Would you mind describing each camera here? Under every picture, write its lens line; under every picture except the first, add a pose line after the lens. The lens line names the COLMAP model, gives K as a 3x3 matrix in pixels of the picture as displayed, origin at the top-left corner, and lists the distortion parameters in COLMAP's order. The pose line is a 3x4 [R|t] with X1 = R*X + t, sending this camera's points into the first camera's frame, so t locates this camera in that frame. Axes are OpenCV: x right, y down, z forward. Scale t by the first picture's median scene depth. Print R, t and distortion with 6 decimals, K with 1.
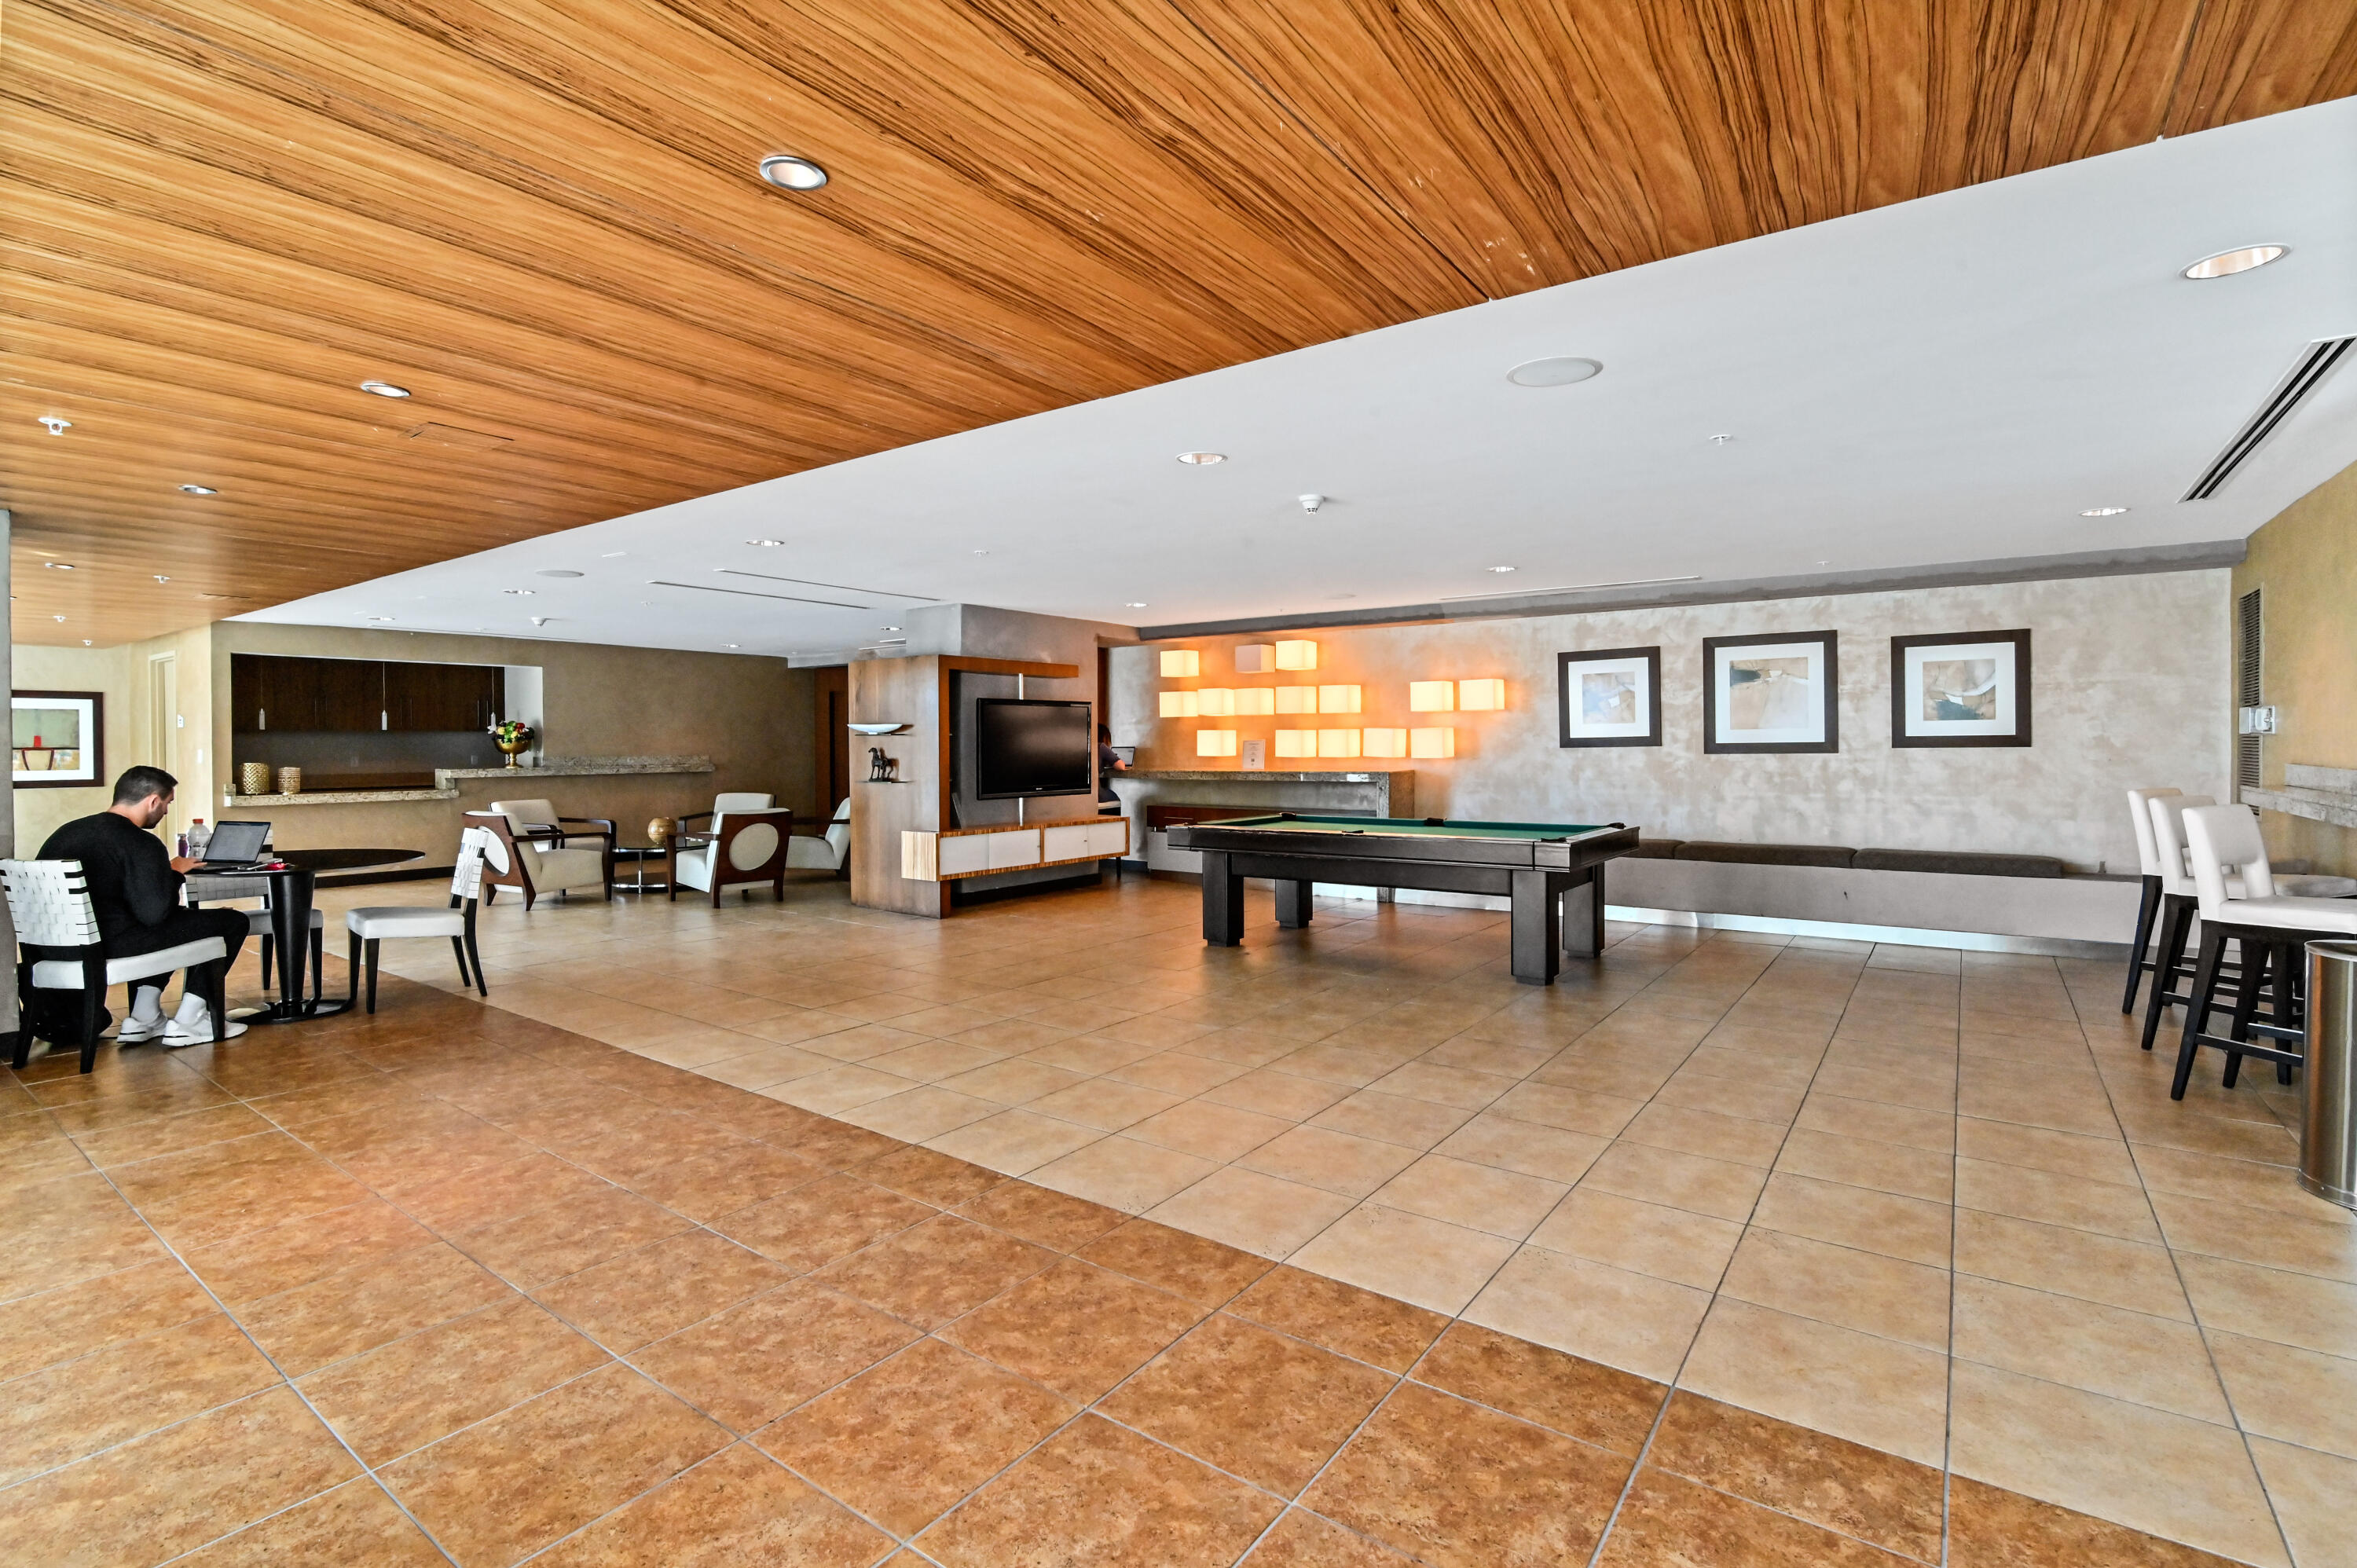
lens RADIAL K [[1091.3, 0, 1182.5], [0, 1091.3, 789.6], [0, 0, 1]] dist [-0.018230, 0.000141]
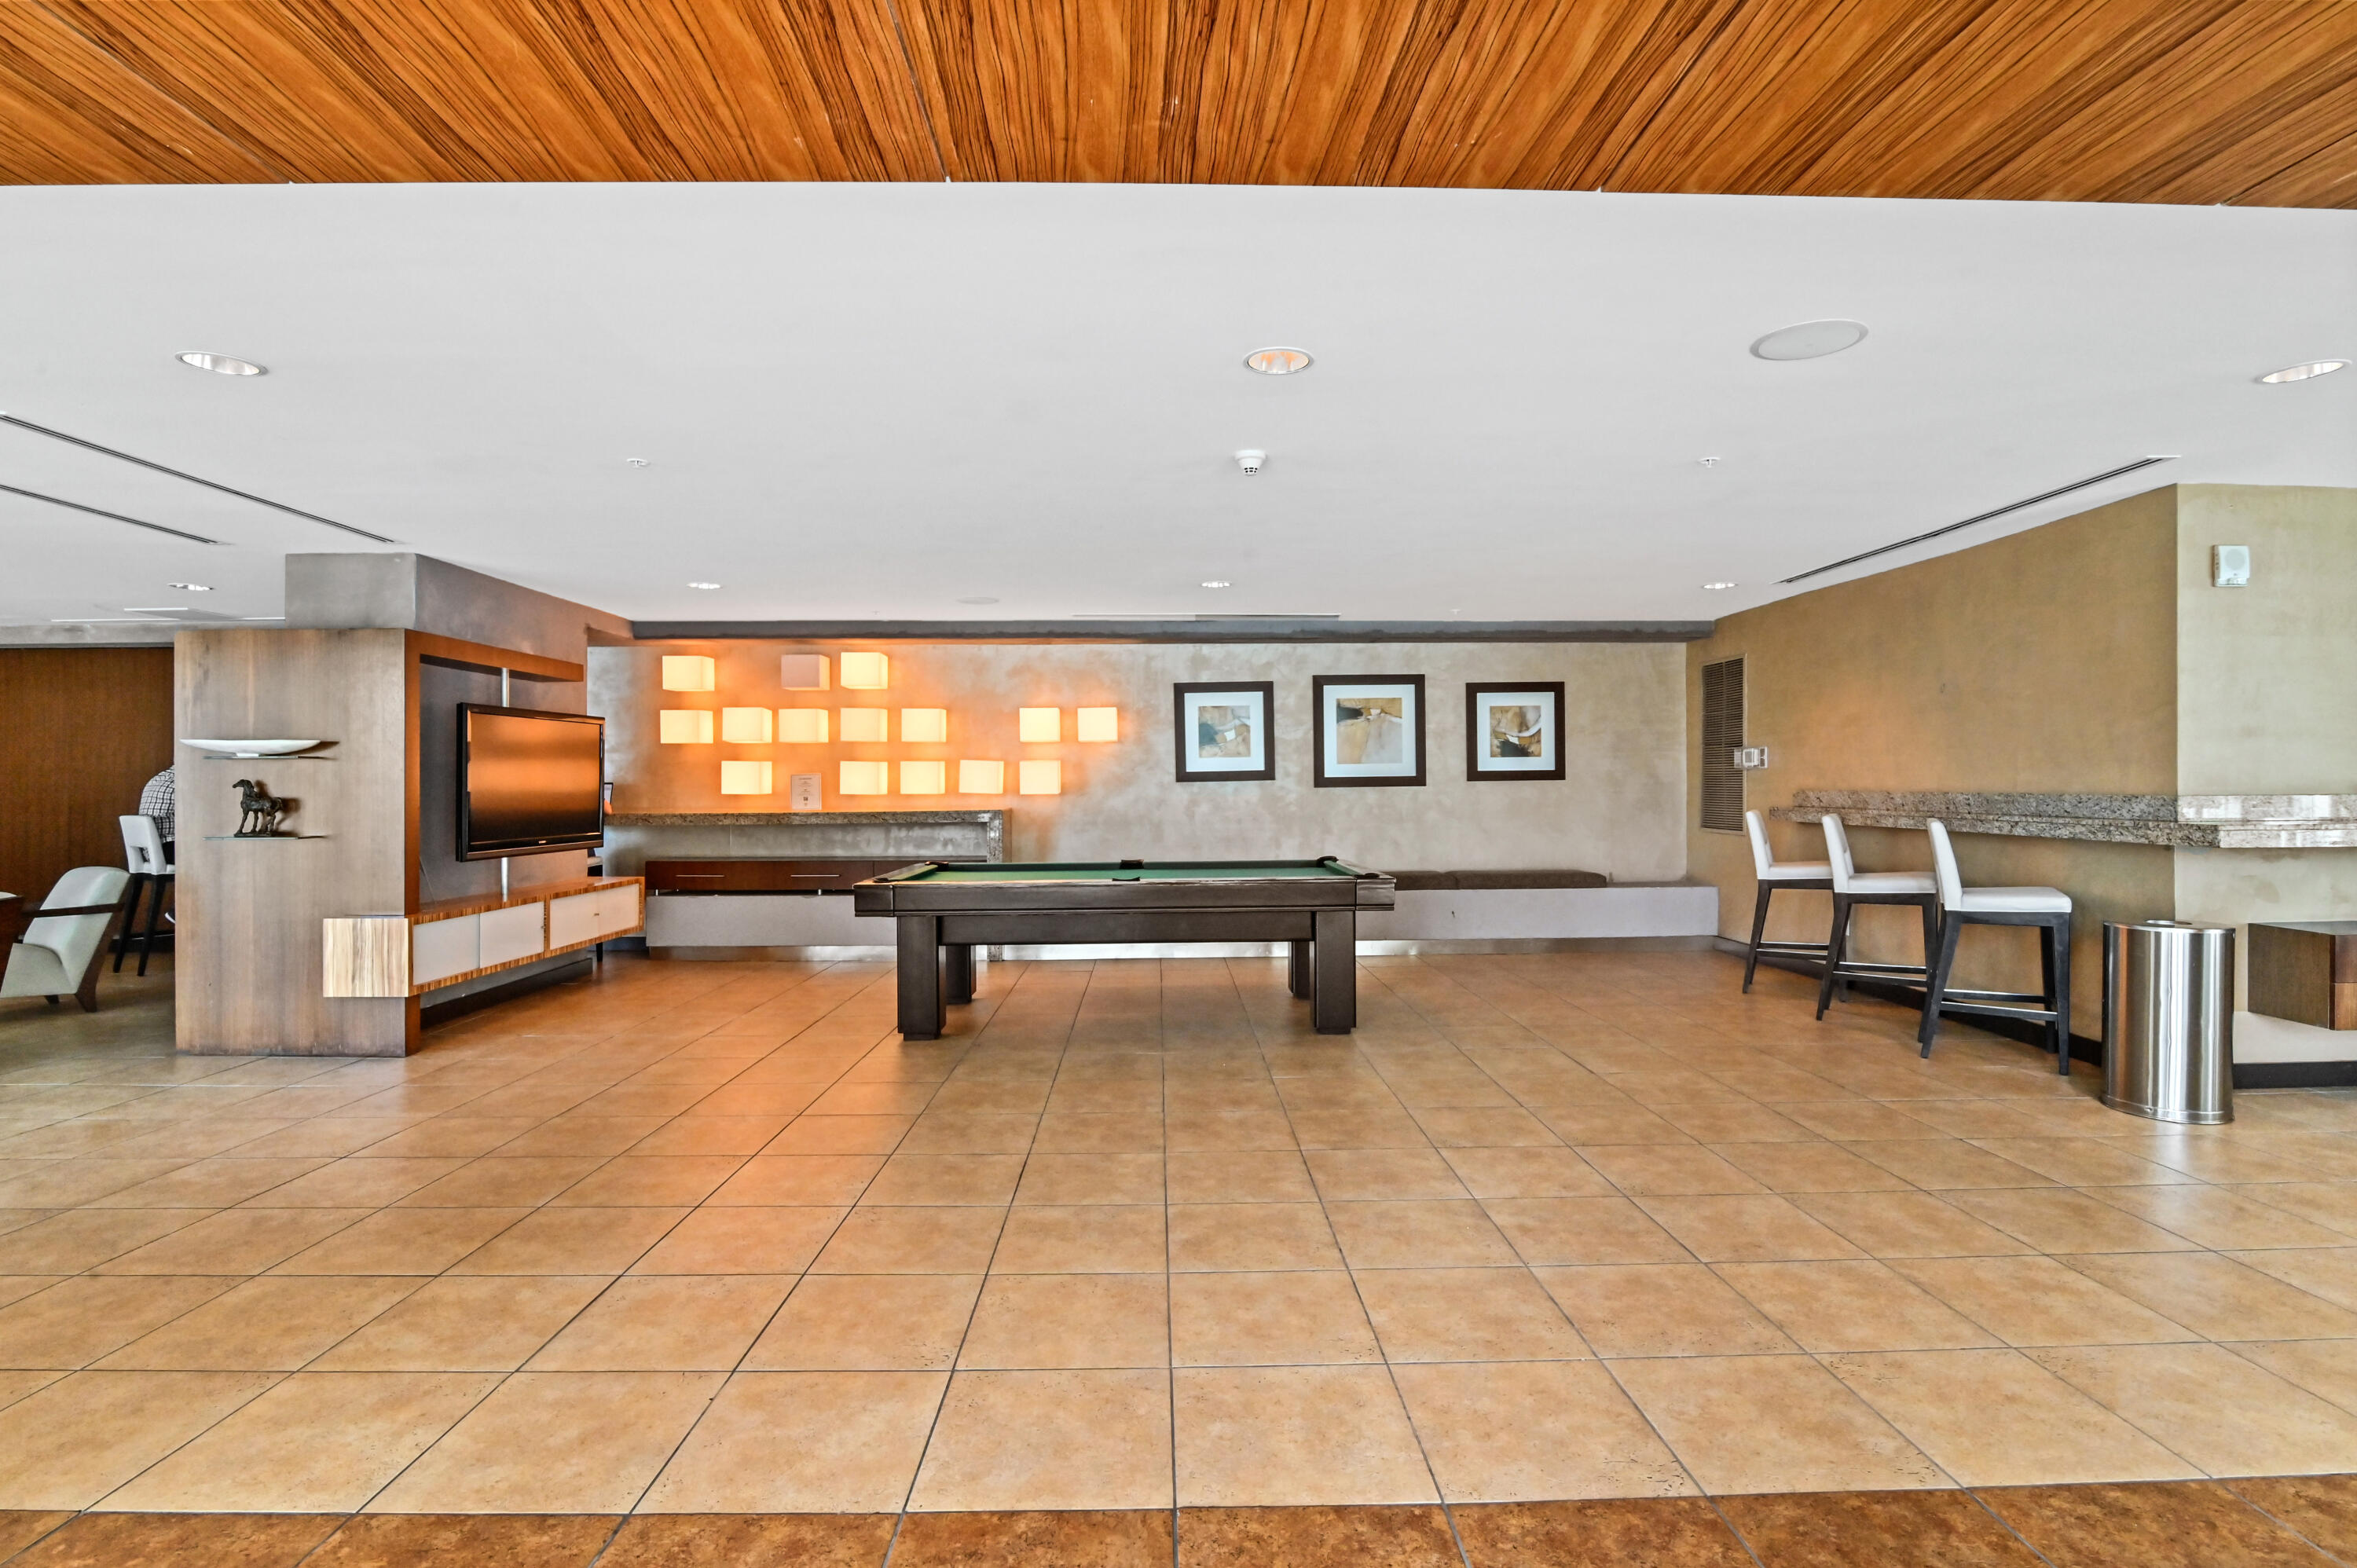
lens RADIAL K [[1091.3, 0, 1182.5], [0, 1091.3, 789.6], [0, 0, 1]] dist [-0.018230, 0.000141]
pose [[0.798019, -0.001520, 0.602631, -0.247066], [0.026781, 0.999098, -0.032944, -0.000187], [-0.602037, 0.042429, 0.797340, 0.253346]]
